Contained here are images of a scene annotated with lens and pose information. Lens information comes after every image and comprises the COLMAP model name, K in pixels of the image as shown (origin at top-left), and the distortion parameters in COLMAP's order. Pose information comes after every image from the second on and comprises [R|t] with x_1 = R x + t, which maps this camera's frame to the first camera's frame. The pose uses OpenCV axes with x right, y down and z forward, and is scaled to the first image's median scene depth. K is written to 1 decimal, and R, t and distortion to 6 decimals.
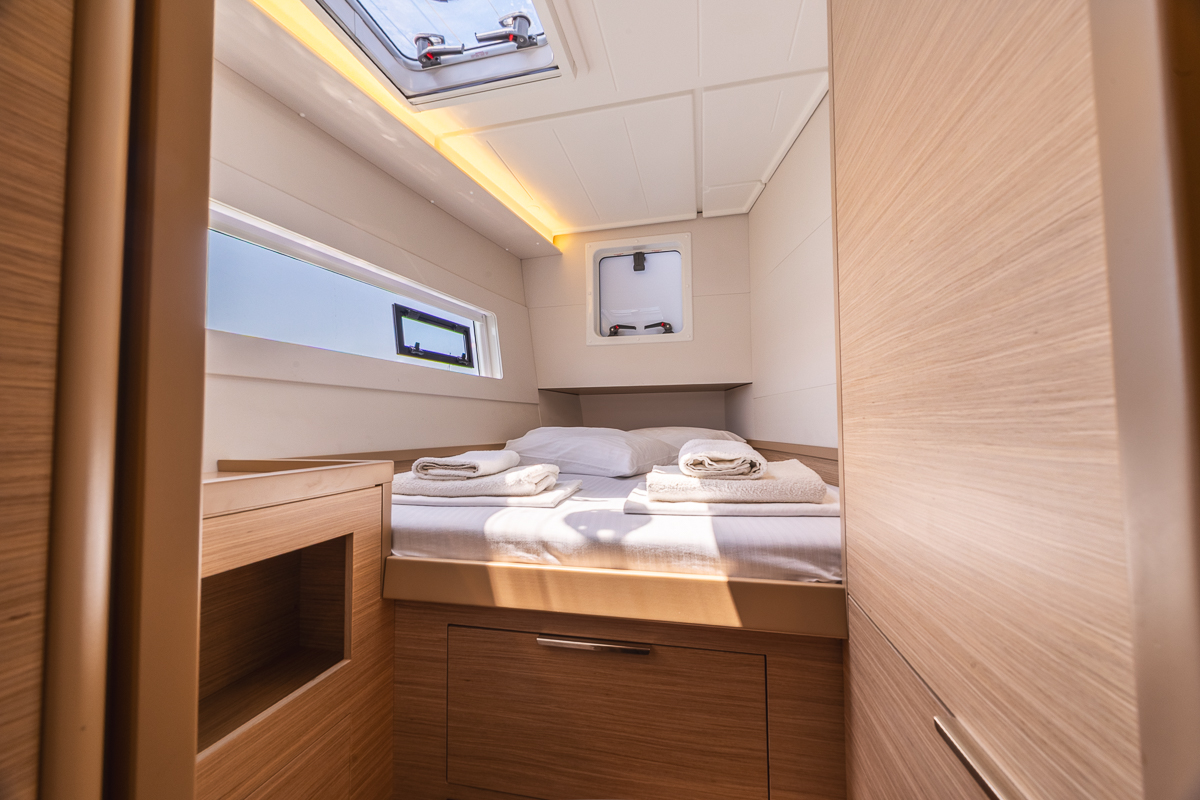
lens RADIAL K [[463.3, 0, 604.0], [0, 463.3, 404.3], [0, 0, 1]] dist [0.004048, 0.000209]
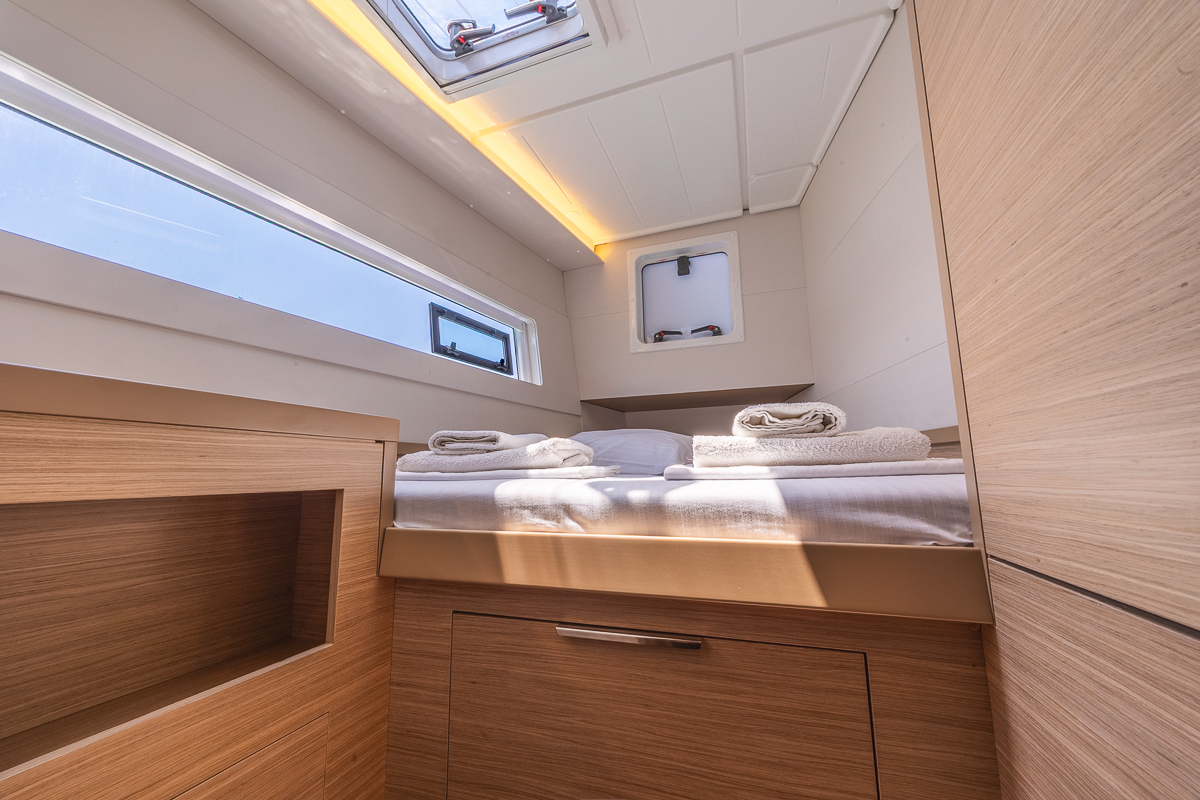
lens RADIAL K [[462.9, 0, 603.0], [0, 462.9, 401.4], [0, 0, 1]] dist [0.002944, -0.000120]
pose [[0.993498, -0.024155, -0.111257, 0.030418], [0.012872, 0.994800, -0.101035, 0.192947], [0.113119, 0.098945, 0.988642, 0.181089]]
